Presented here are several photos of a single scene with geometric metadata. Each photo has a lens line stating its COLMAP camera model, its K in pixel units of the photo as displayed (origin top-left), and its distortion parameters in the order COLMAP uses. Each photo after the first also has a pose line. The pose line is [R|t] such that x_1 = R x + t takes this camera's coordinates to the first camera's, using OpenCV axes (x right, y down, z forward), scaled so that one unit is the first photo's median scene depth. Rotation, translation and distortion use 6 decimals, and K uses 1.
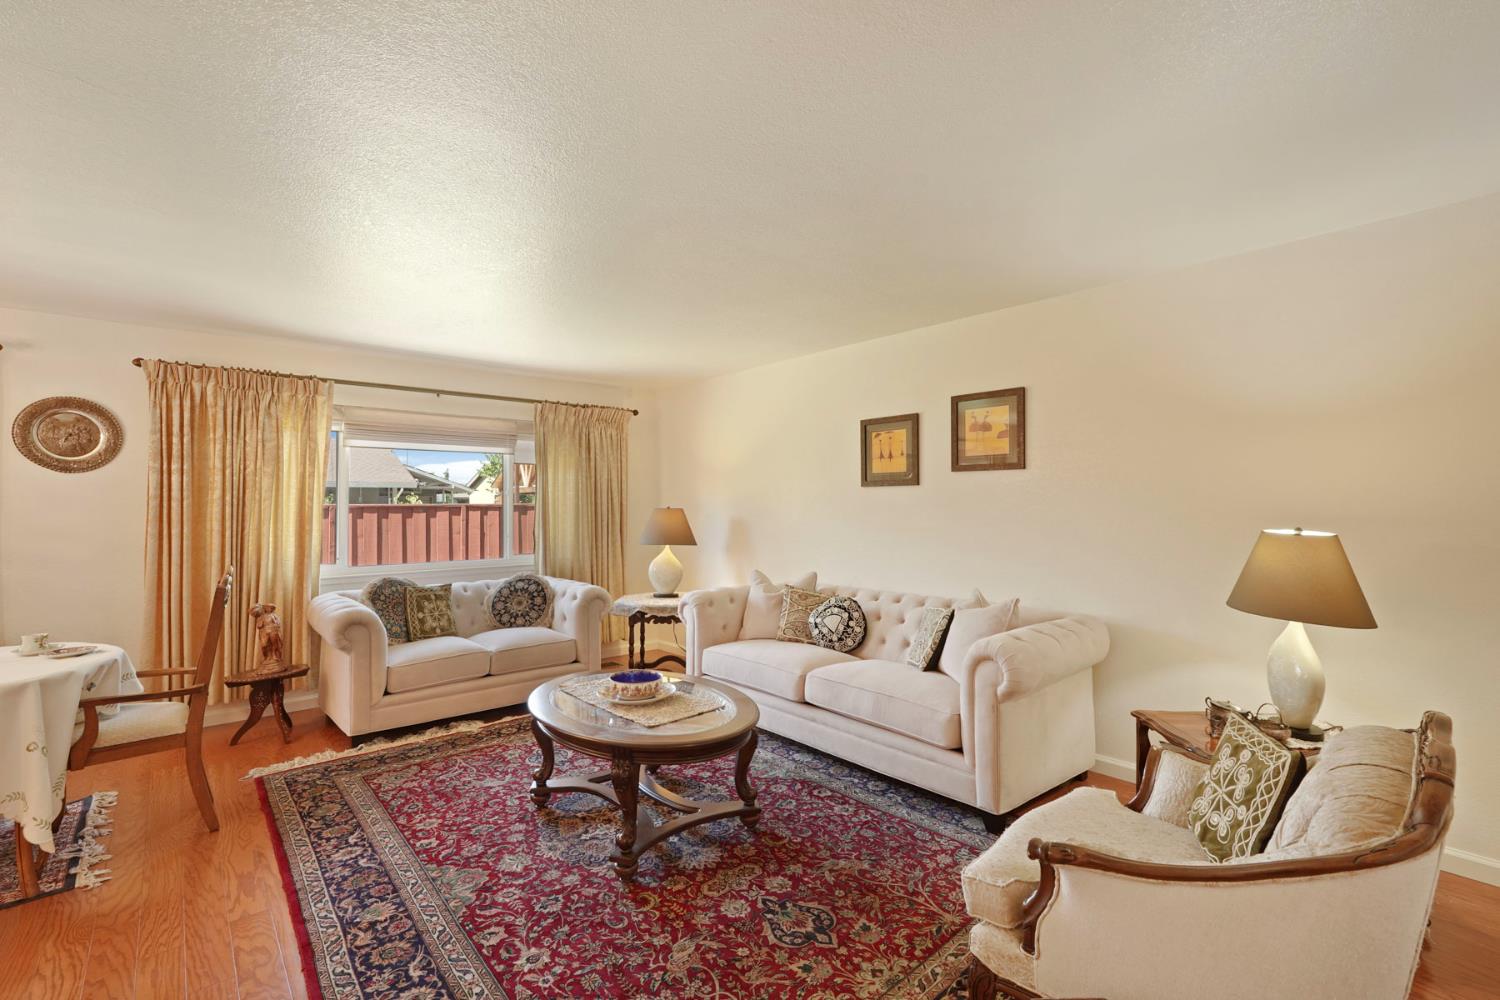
lens RADIAL K [[674.4, 0, 747.6], [0, 674.4, 485.3], [0, 0, 1]] dist [-0.004442, 0.000774]
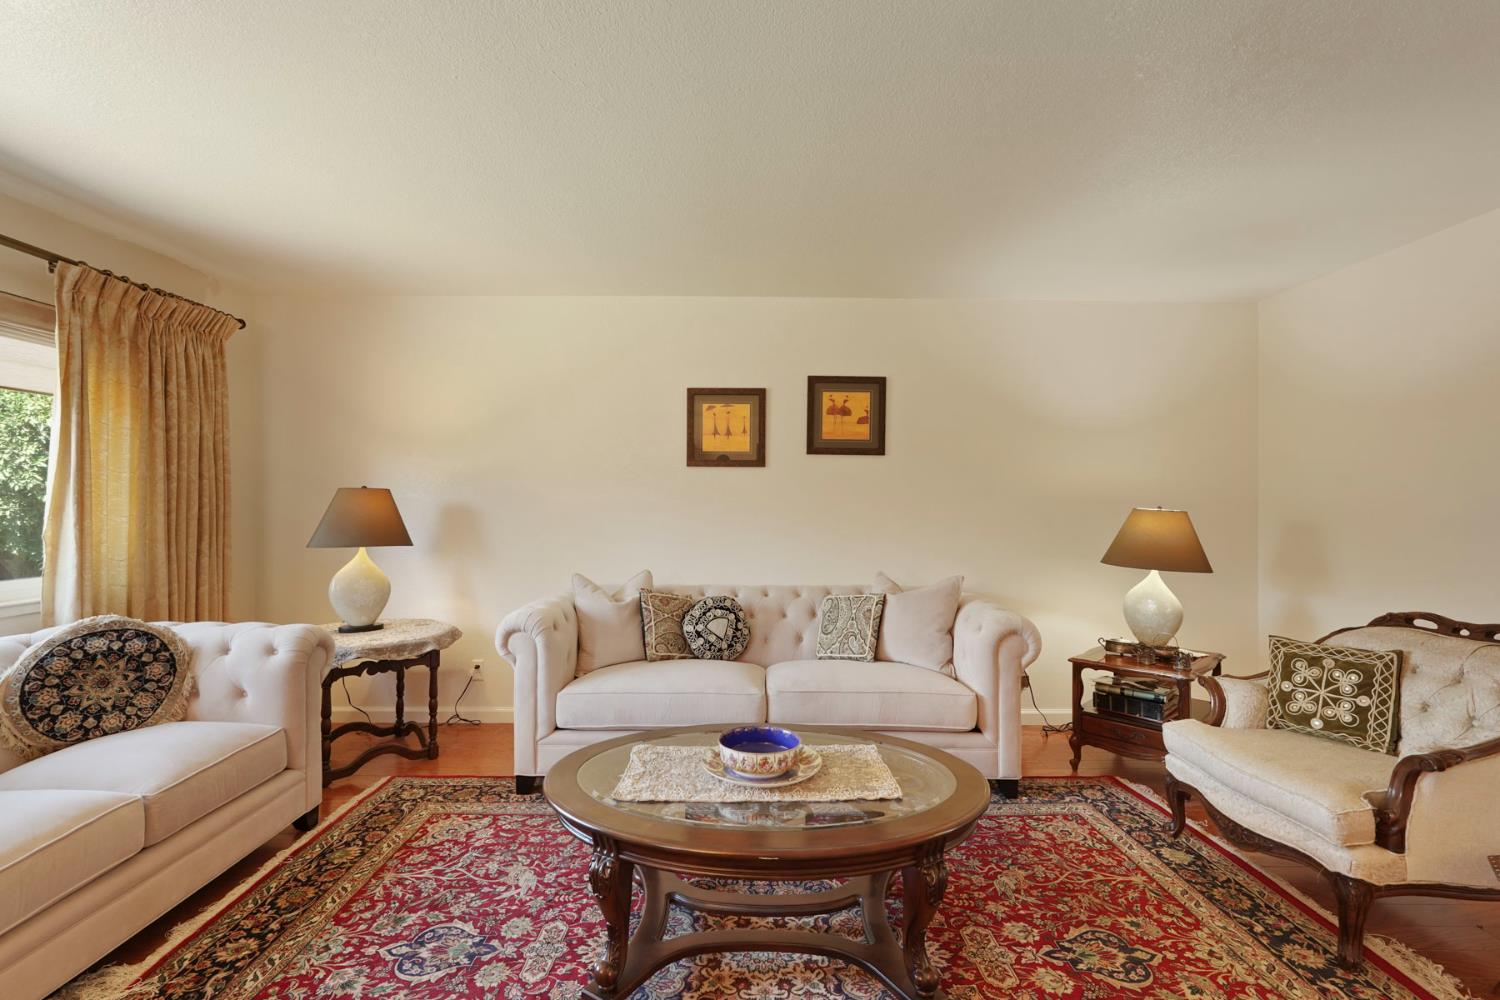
lens RADIAL K [[690.1, 0, 749.0], [0, 690.1, 481.8], [0, 0, 1]] dist [-0.013181, 0.010106]
pose [[0.649762, 0.025803, 0.759699, -0.475676], [-0.031666, 0.999475, -0.006863, 0.027412], [-0.759478, -0.019598, 0.650238, 0.402904]]
